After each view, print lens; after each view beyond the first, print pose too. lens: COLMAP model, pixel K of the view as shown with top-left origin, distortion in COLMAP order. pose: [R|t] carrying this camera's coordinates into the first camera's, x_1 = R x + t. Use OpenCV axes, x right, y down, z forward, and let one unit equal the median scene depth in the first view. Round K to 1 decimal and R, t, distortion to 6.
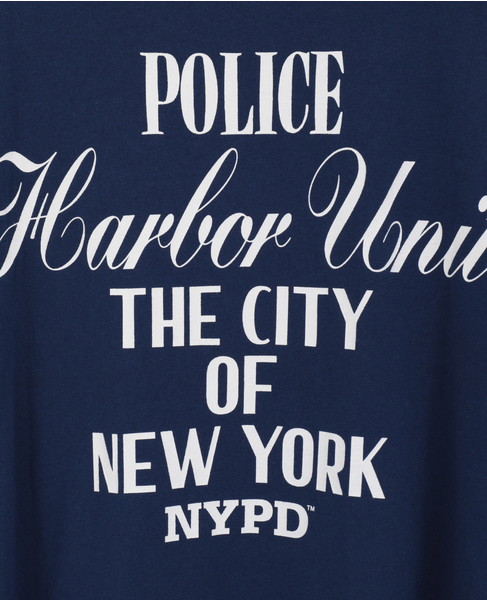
lens RADIAL K [[1310.2, 0, 242.8], [0, 1310.2, 299.5], [0, 0, 1]] dist [0.022691, 0.000000]
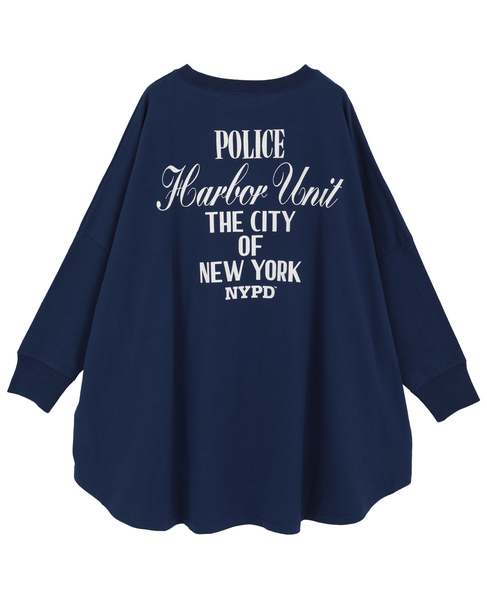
lens RADIAL K [[978.1, 0, 244.5], [0, 978.1, 301.2], [0, 0, 1]] dist [0.046836, 0.000000]
pose [[0.999691, -0.016679, 0.018435, -0.057484], [0.016220, 0.999561, 0.024781, 0.135982], [-0.018840, -0.024475, 0.999523, -1.172205]]
